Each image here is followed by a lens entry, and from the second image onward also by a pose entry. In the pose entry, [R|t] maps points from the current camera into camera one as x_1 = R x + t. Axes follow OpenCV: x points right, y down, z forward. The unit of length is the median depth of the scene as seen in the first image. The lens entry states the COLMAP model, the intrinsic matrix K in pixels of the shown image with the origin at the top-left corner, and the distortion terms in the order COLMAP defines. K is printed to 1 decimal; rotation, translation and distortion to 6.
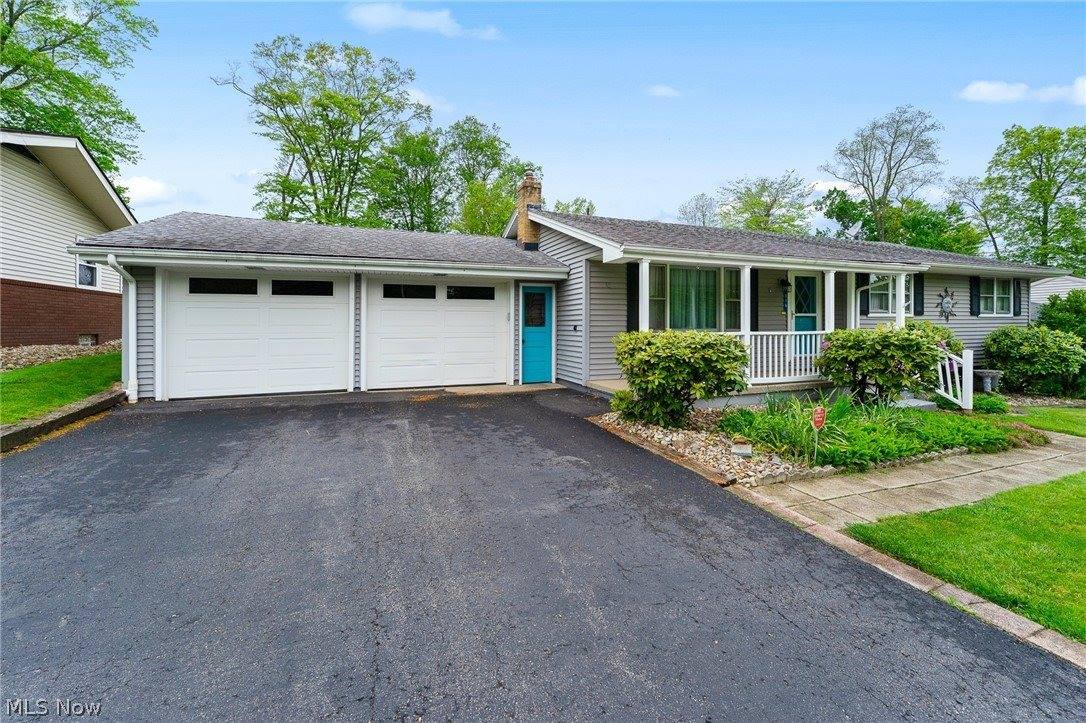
lens RADIAL K [[447.4, 0, 528.1], [0, 447.4, 299.0], [0, 0, 1]] dist [-0.003782, 0.001590]
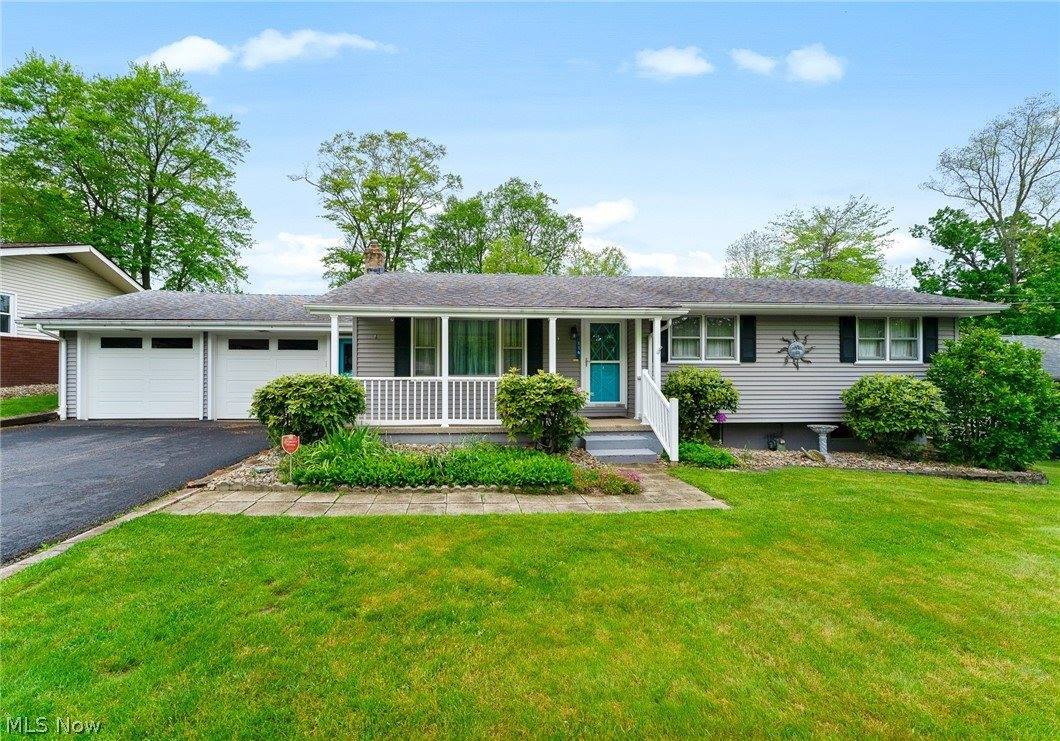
lens RADIAL K [[431.5, 0, 488.2], [0, 431.5, 353.9], [0, 0, 1]] dist [-0.000473, -0.000115]
pose [[0.955462, -0.008856, -0.294982, 0.579634], [0.011537, 0.999906, 0.007348, 0.006956], [0.294889, -0.010424, 0.955475, 0.012110]]
